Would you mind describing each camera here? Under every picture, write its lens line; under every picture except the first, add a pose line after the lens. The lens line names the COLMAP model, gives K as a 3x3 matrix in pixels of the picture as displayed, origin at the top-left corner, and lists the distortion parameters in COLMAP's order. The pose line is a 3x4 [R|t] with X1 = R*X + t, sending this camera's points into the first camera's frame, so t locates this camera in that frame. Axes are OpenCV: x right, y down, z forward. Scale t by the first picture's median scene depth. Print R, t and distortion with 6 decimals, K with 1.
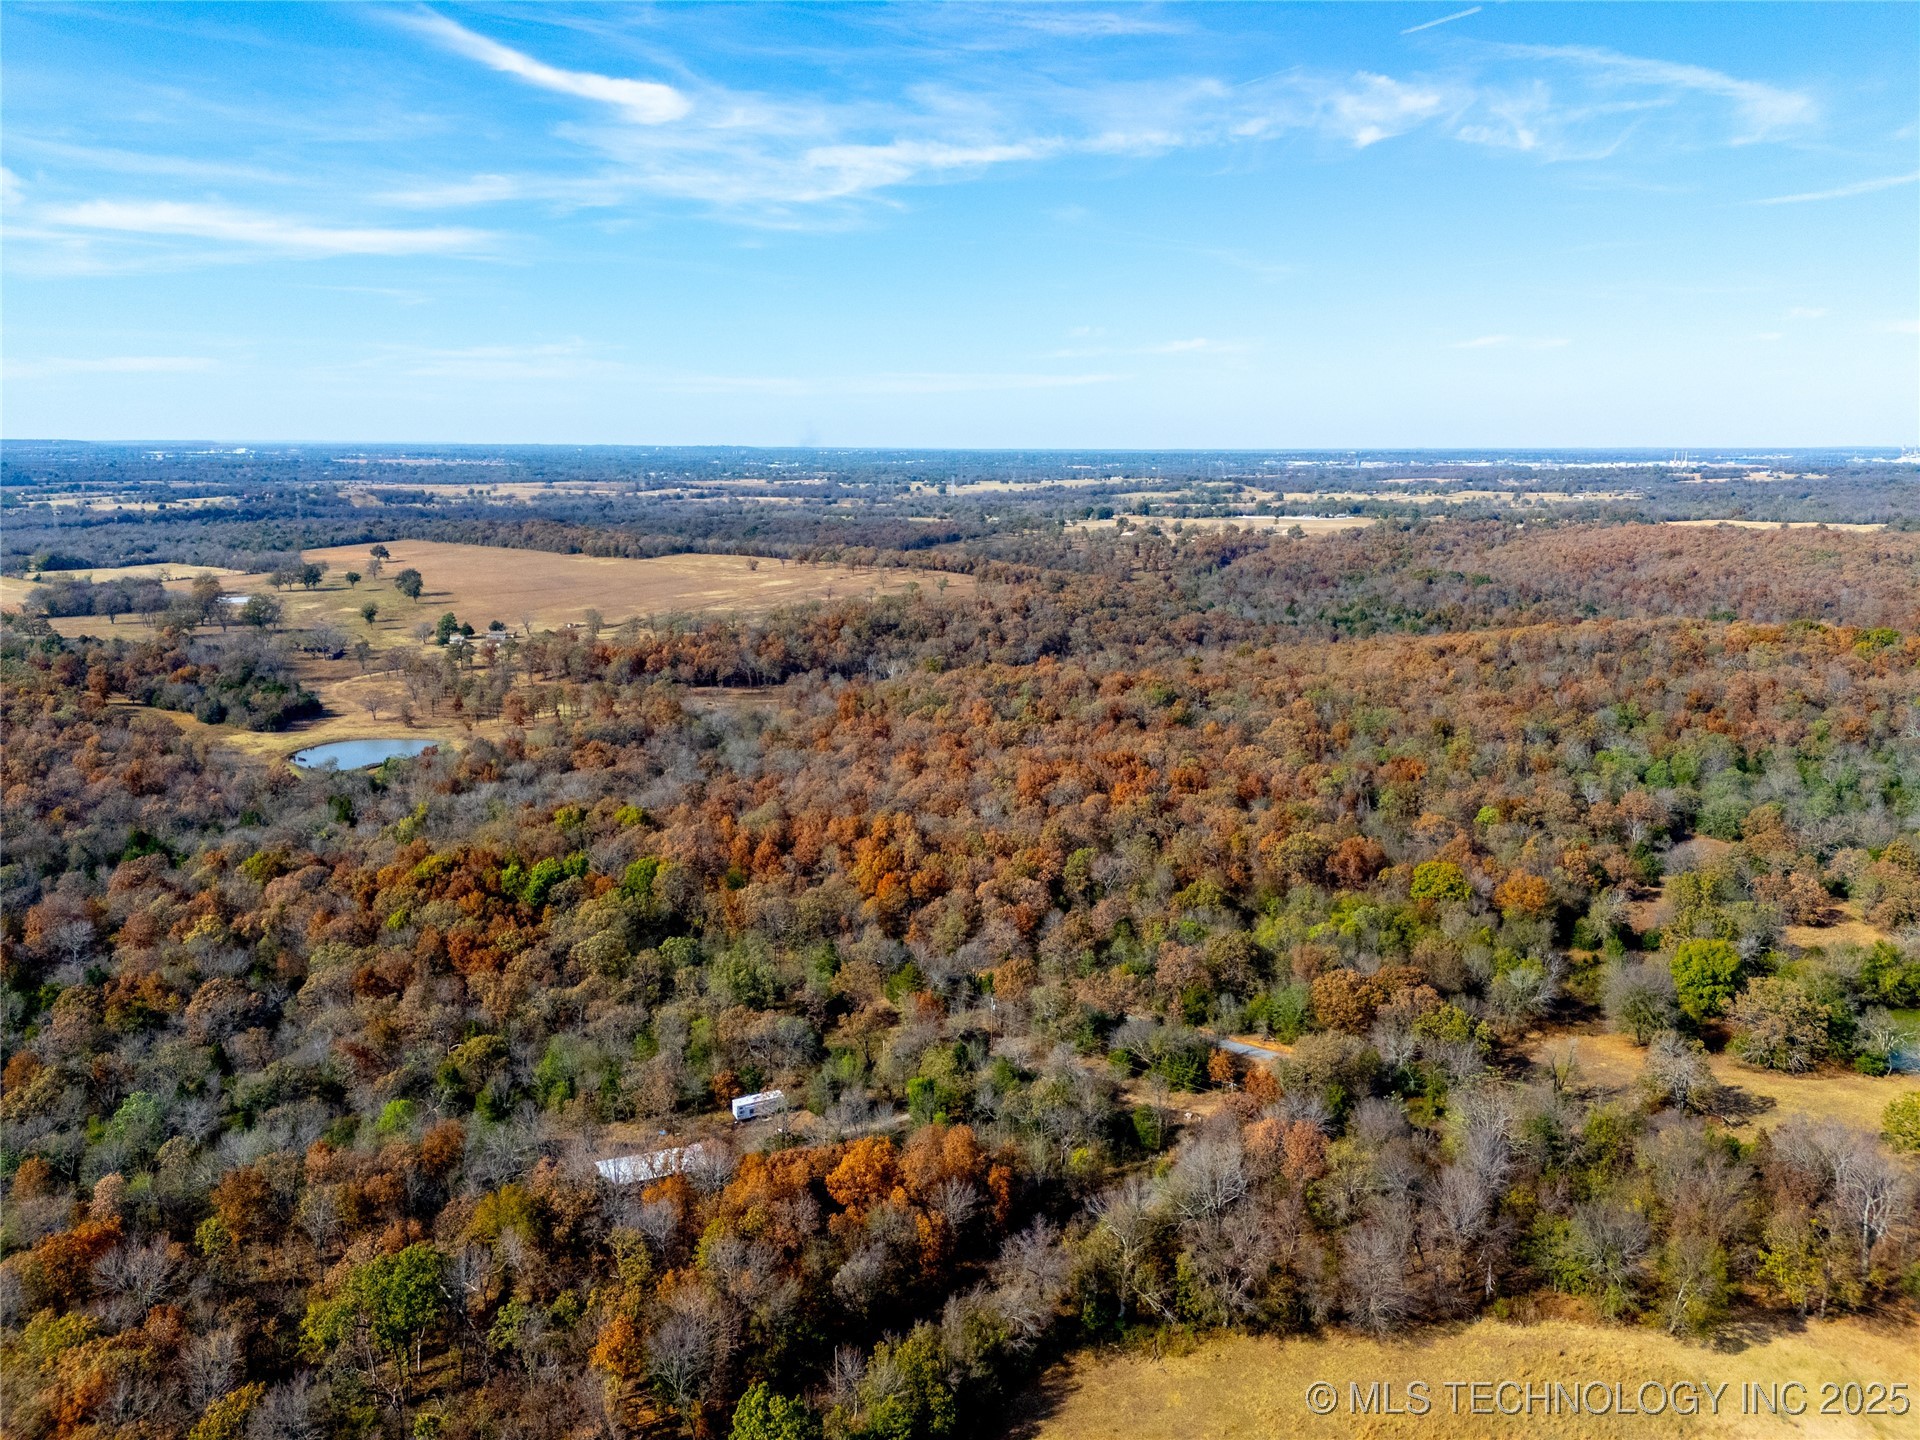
lens RADIAL K [[1413.3, 0, 971.8], [0, 1413.3, 713.3], [0, 0, 1]] dist [0.072544, -0.069511]
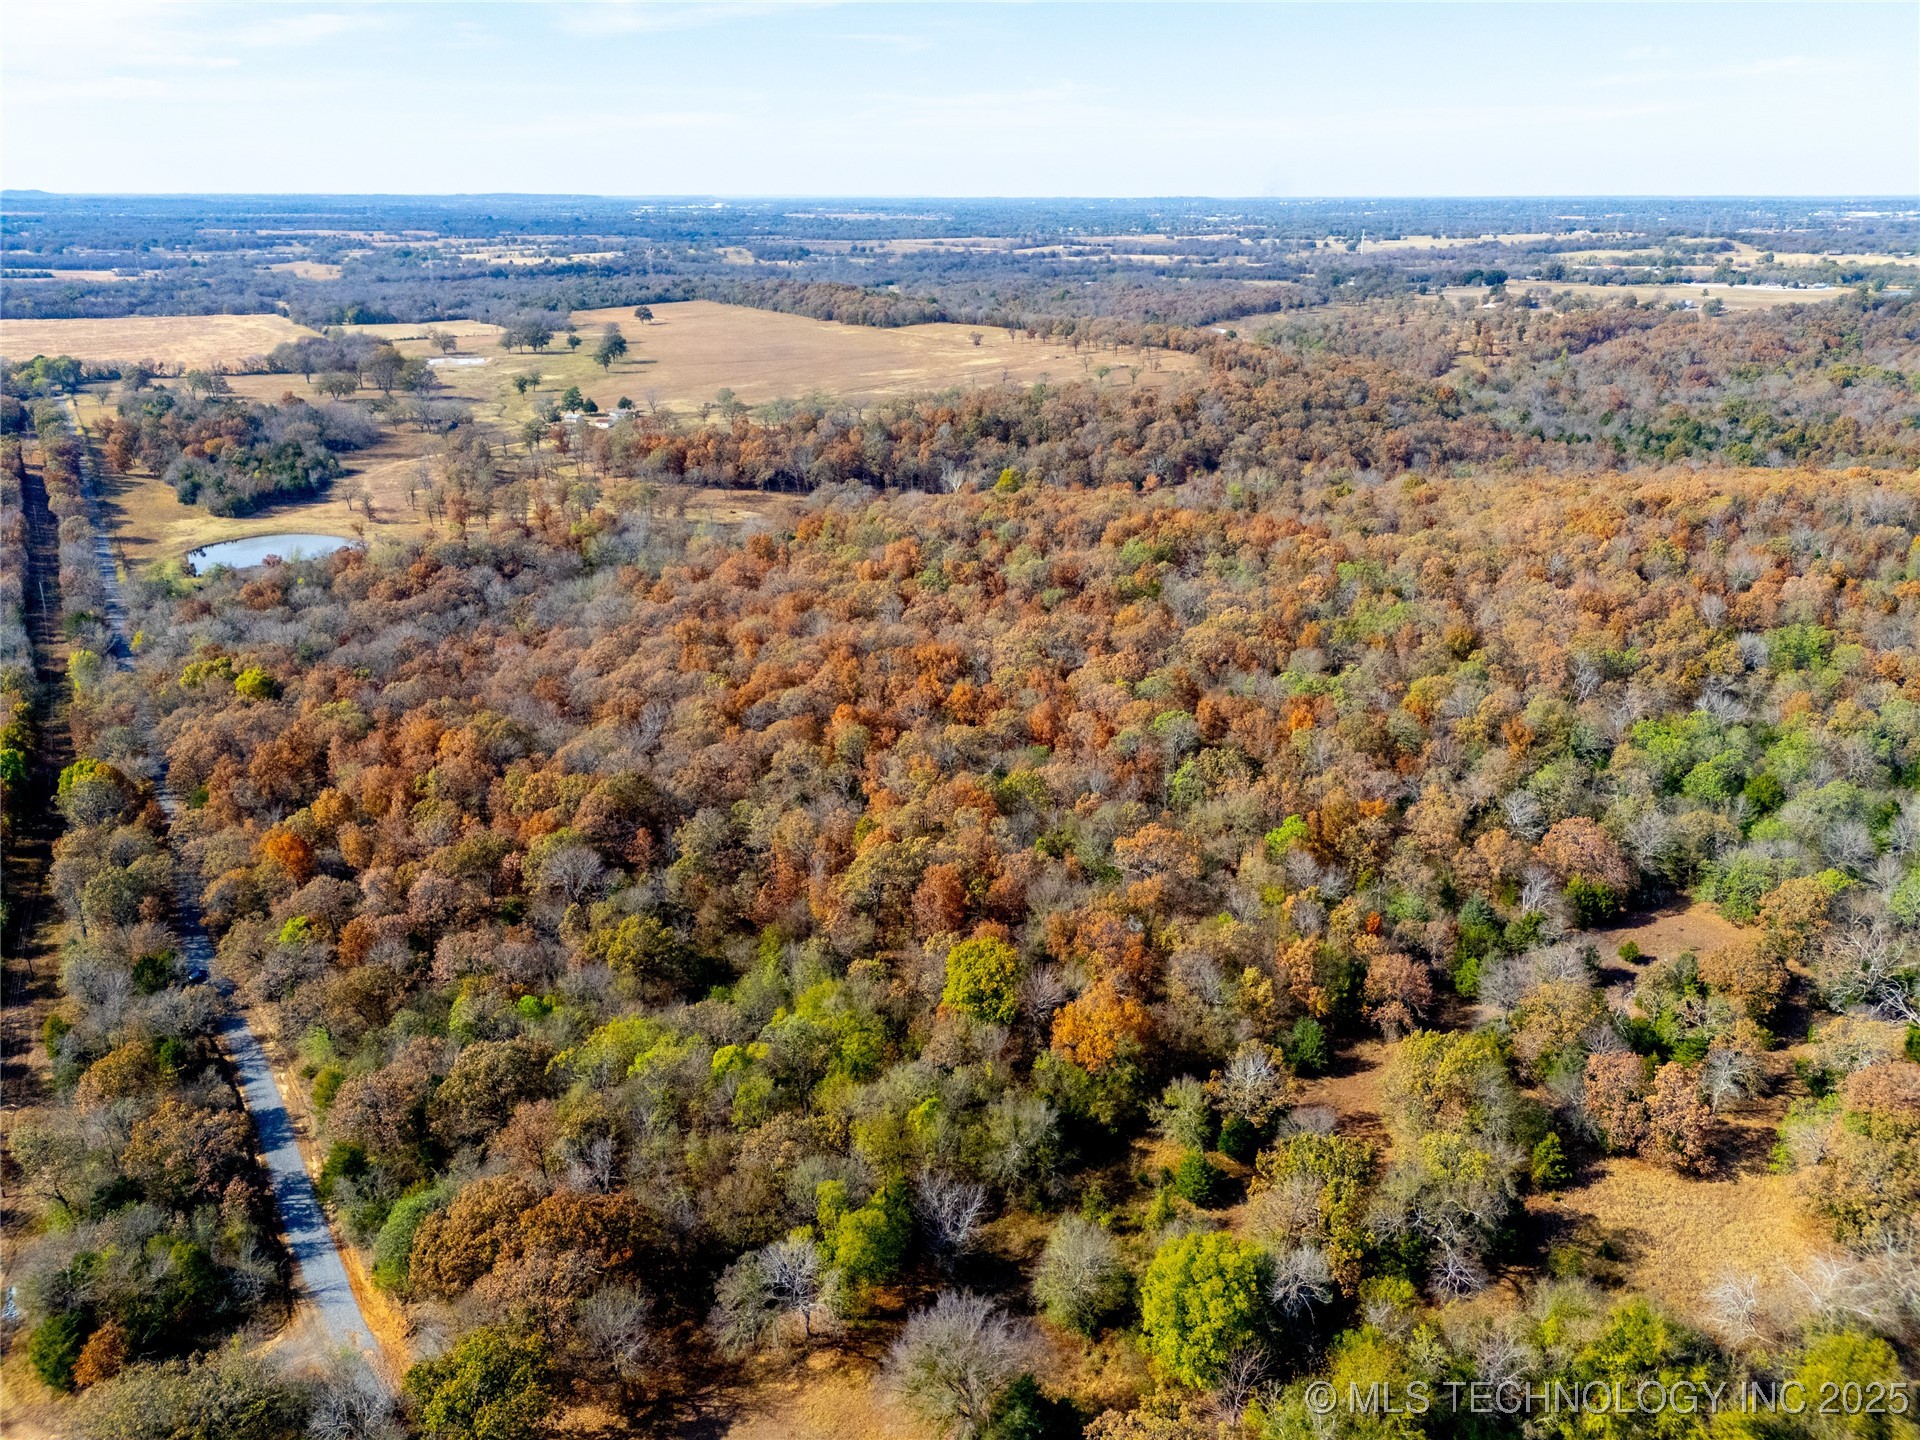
lens RADIAL K [[1413.3, 0, 971.8], [0, 1413.3, 713.3], [0, 0, 1]] dist [0.072544, -0.069511]
pose [[0.948167, 0.106006, -0.299569, 0.118589], [-0.056571, 0.983968, 0.169135, -0.021224], [0.312696, -0.143421, 0.938963, 0.113593]]
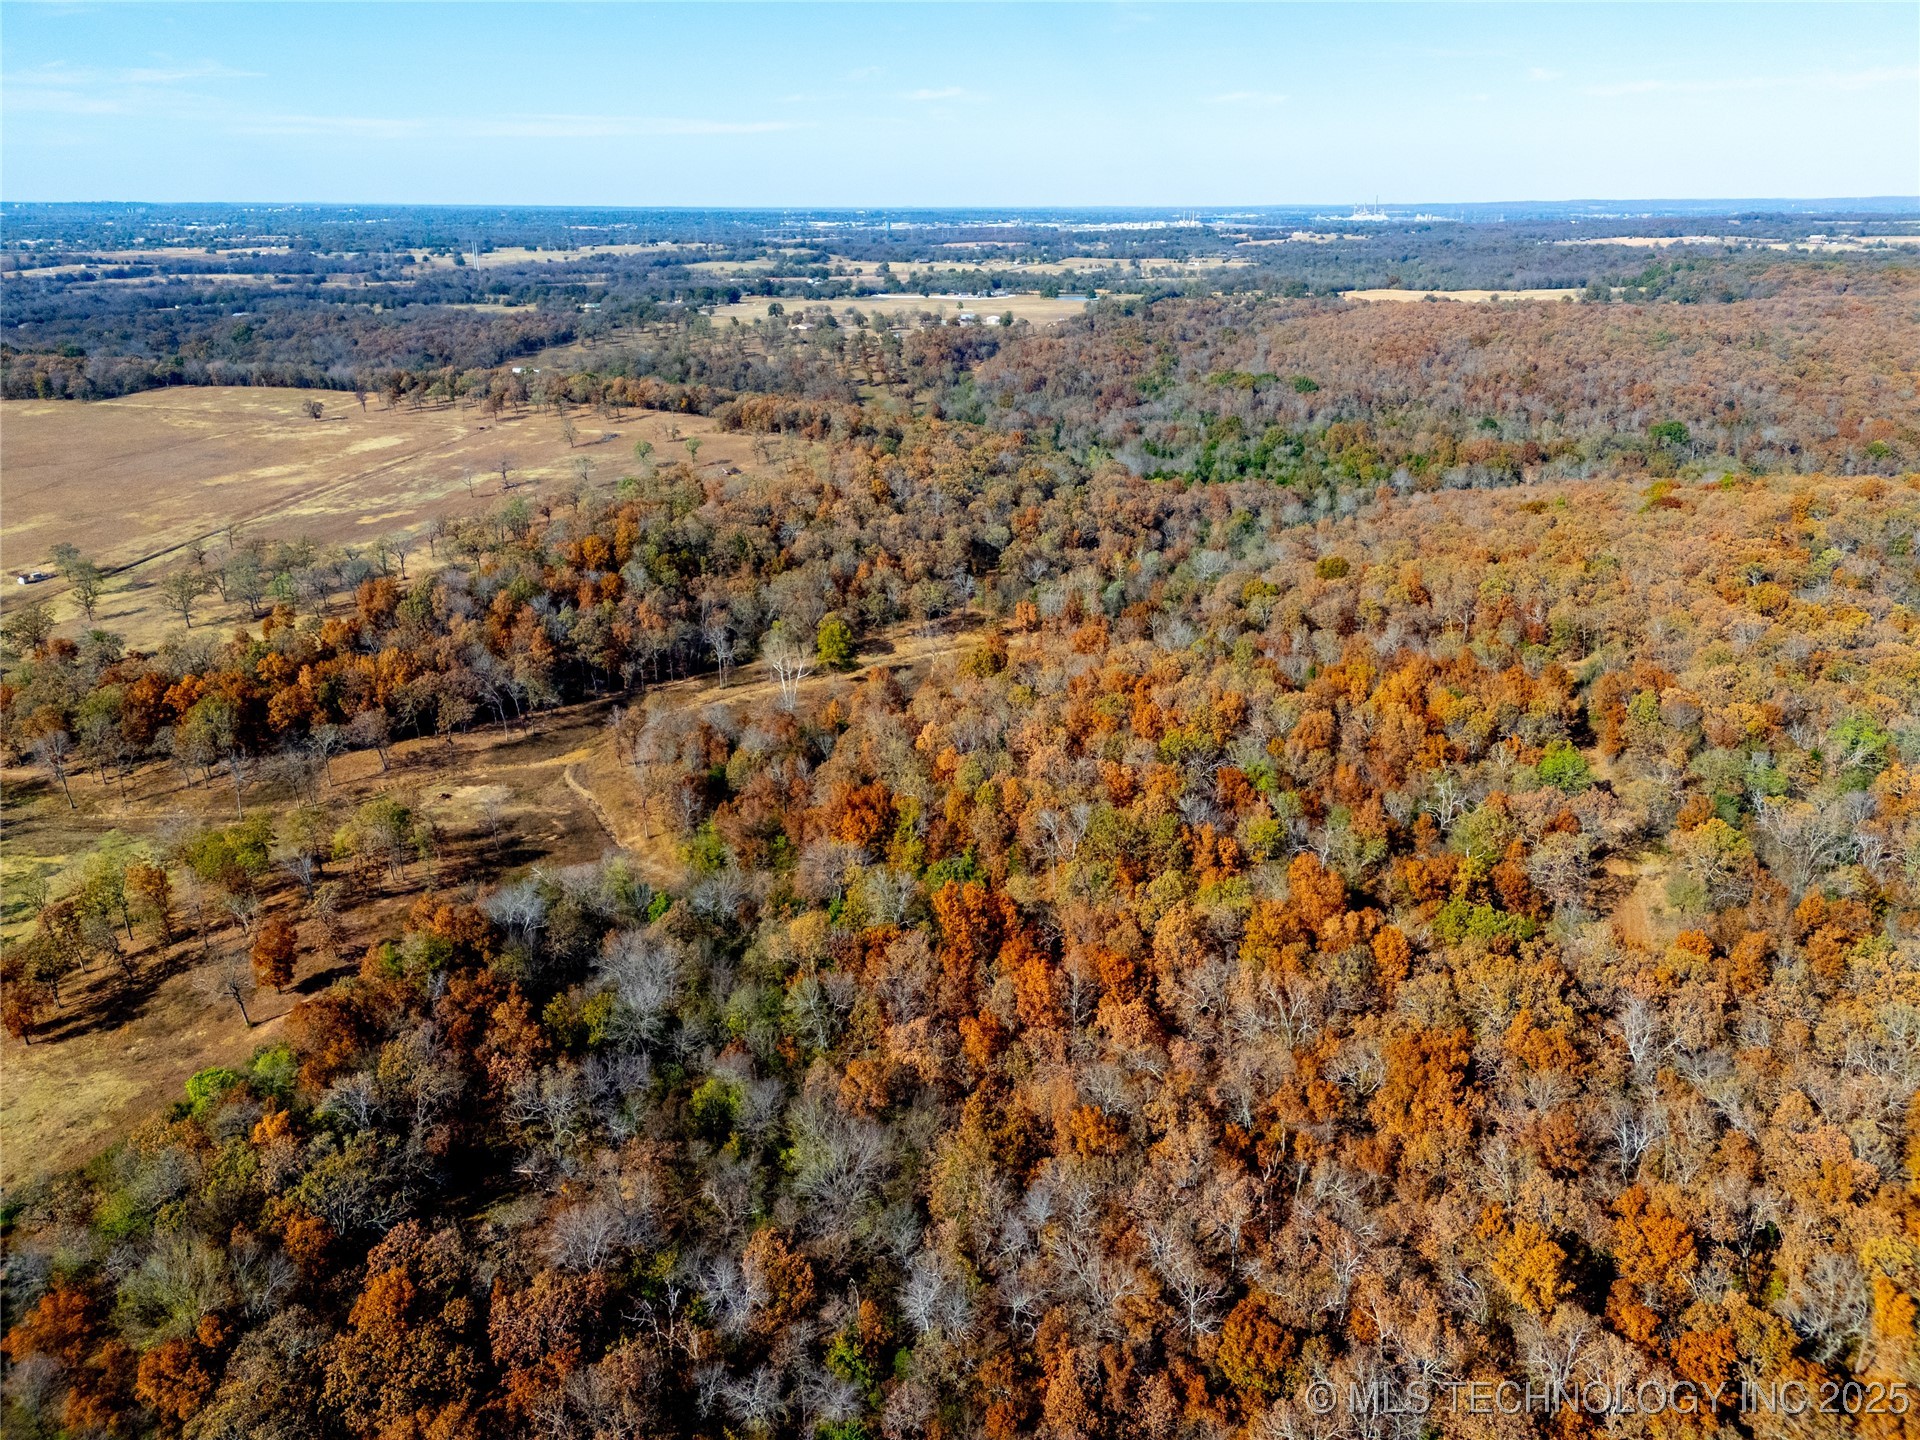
lens RADIAL K [[1400.8, 0, 964.0], [0, 1400.8, 717.7], [0, 0, 1]] dist [0.103097, -0.119913]
pose [[0.940493, -0.120499, 0.317730, -0.090448], [0.067665, 0.982700, 0.172399, -0.053632], [-0.333007, -0.140641, 0.932377, 0.269599]]
